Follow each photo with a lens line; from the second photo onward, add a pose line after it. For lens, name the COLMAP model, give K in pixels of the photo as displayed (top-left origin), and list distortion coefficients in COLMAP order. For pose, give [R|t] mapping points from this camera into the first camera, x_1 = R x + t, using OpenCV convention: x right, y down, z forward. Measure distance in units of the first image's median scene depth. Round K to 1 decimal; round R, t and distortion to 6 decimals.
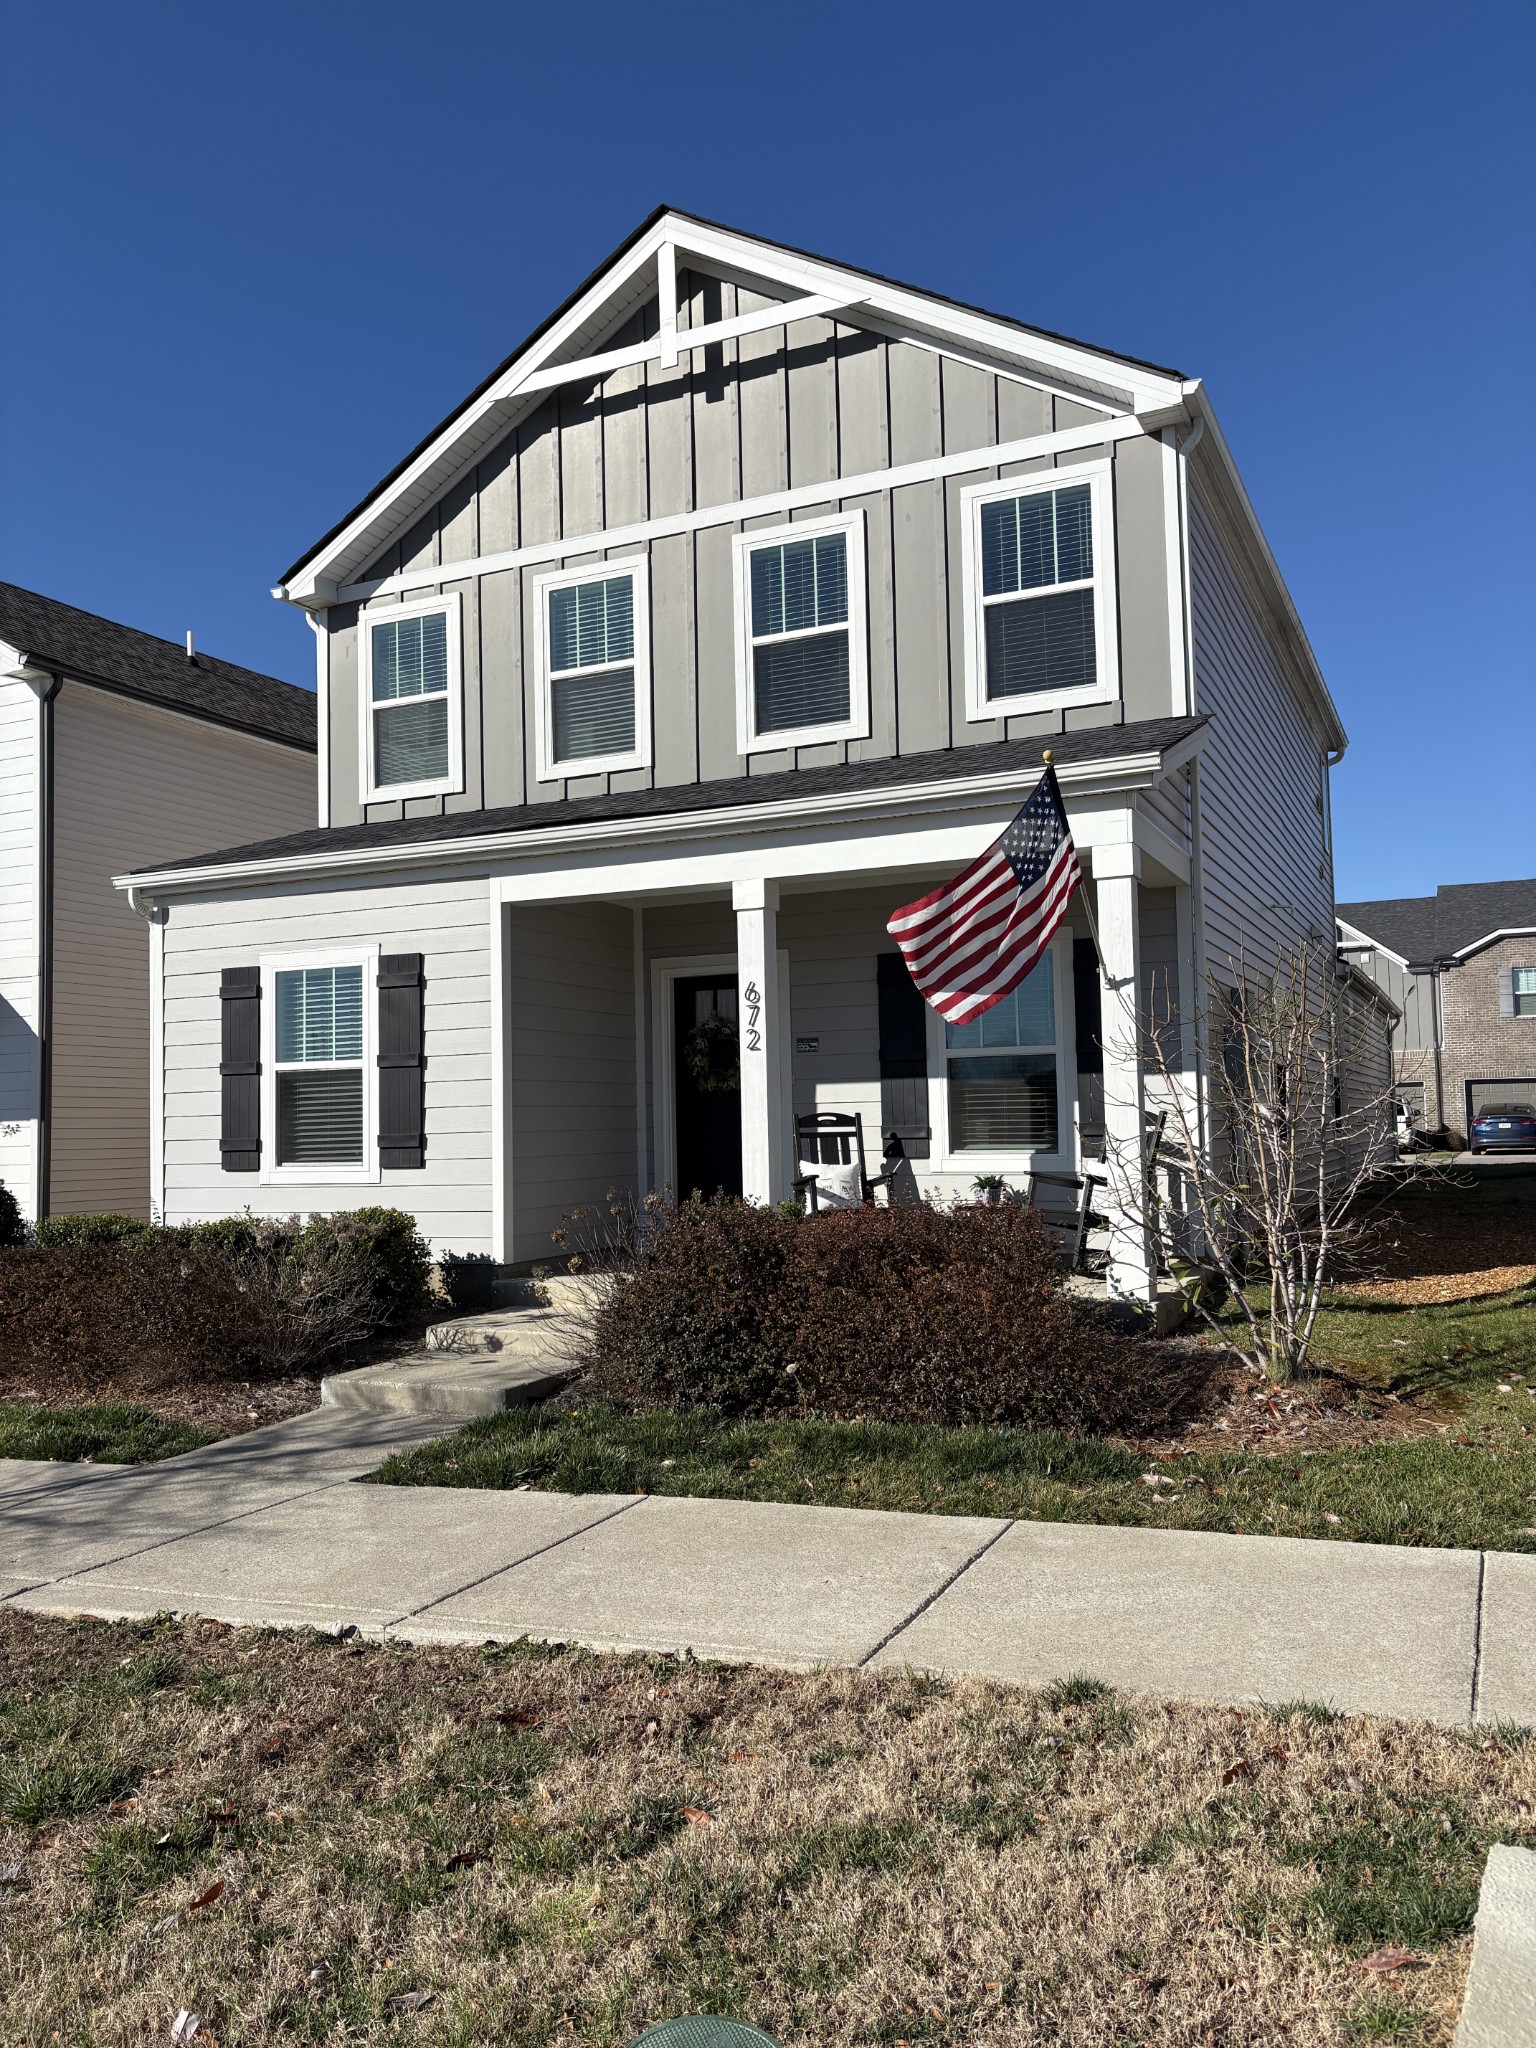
lens RADIAL K [[1534.8, 0, 759.3], [0, 1534.8, 1024.7], [0, 0, 1]] dist [0.056370, -0.000066]
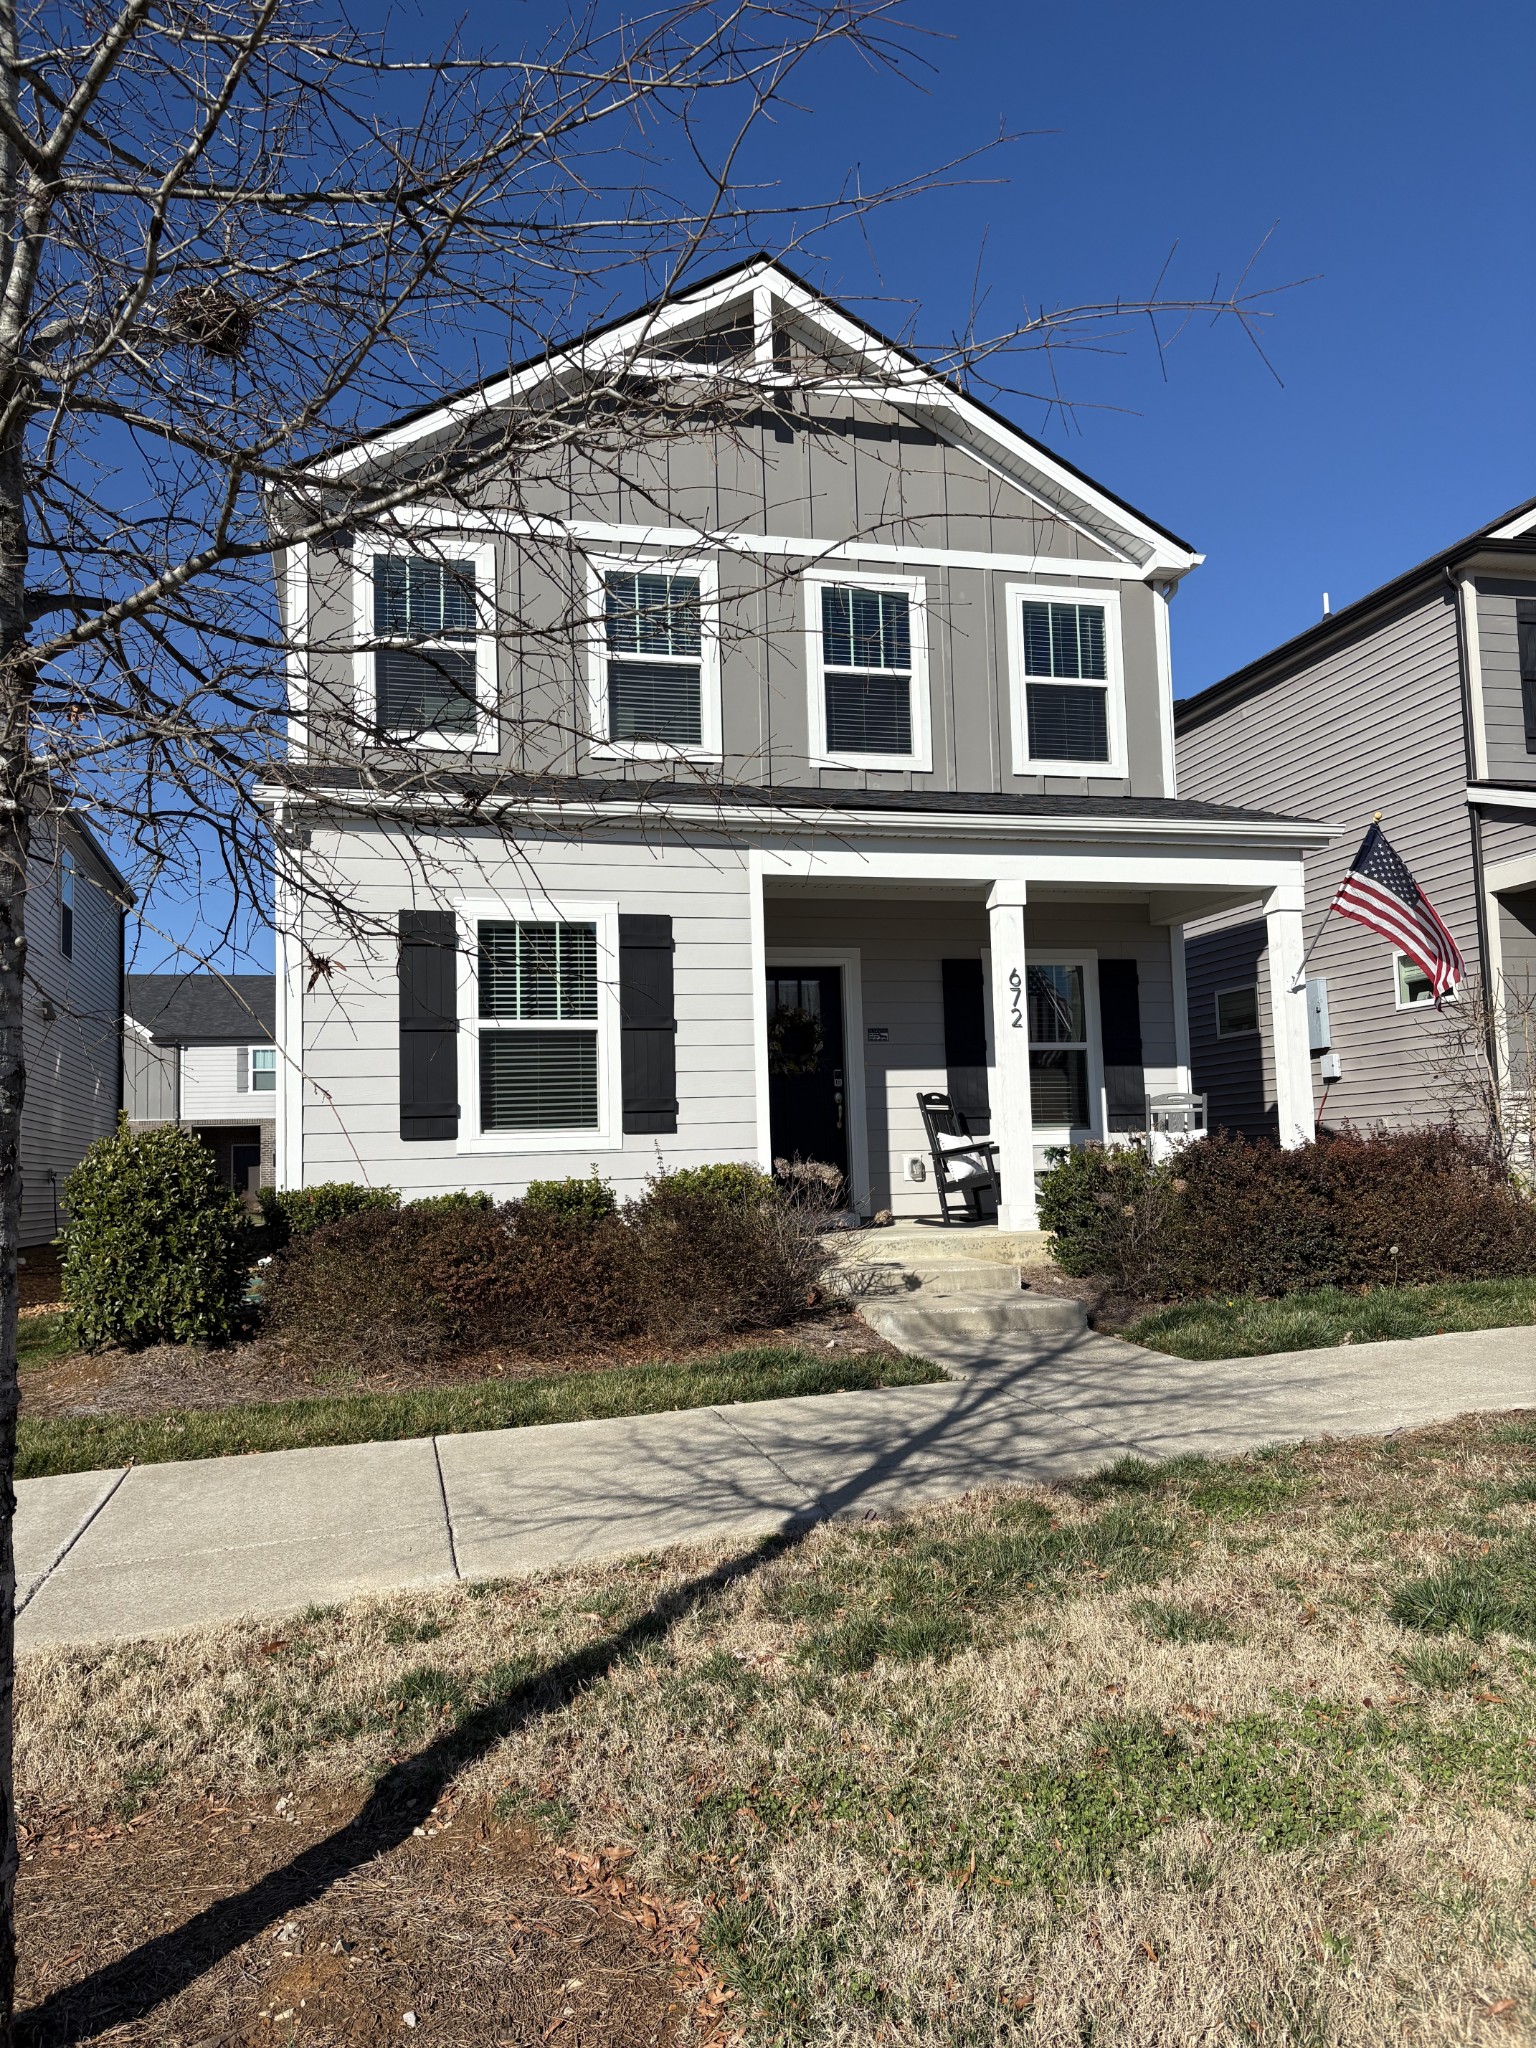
lens RADIAL K [[1534.8, 0, 762.3], [0, 1534.8, 1031.4], [0, 0, 1]] dist [0.056370, -0.000066]
pose [[0.763731, 0.056305, 0.643075, -0.788160], [-0.030323, 0.998218, -0.051388, 0.075027], [-0.644822, 0.019747, 0.764078, 0.203118]]
